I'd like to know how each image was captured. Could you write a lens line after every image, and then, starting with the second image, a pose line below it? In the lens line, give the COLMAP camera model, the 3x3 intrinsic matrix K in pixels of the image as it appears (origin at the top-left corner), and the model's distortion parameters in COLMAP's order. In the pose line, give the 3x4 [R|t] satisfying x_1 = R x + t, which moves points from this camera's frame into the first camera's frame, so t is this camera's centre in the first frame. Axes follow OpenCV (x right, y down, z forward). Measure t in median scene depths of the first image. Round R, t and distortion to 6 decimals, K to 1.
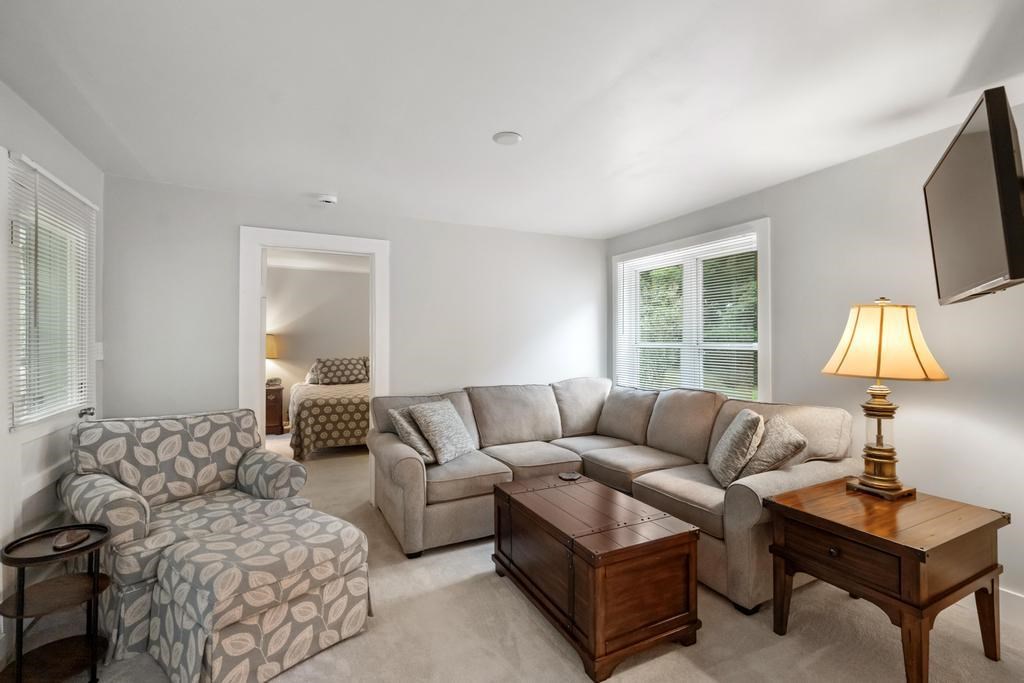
lens RADIAL K [[450.9, 0, 512.2], [0, 450.9, 338.4], [0, 0, 1]] dist [-0.004848, 0.000966]
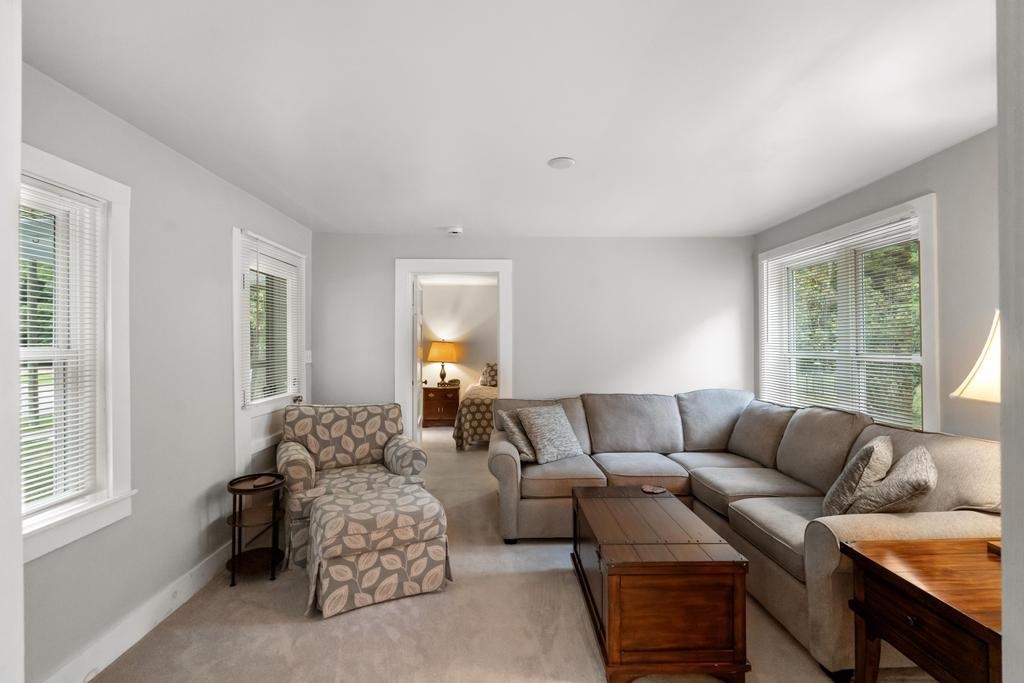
lens RADIAL K [[450.9, 0, 512.5], [0, 450.9, 343.2], [0, 0, 1]] dist [-0.004848, 0.000966]
pose [[0.905420, -0.002730, -0.424509, 0.293918], [0.002511, 0.999996, -0.001075, -0.012101], [0.424511, -0.000093, 0.905423, -0.014564]]
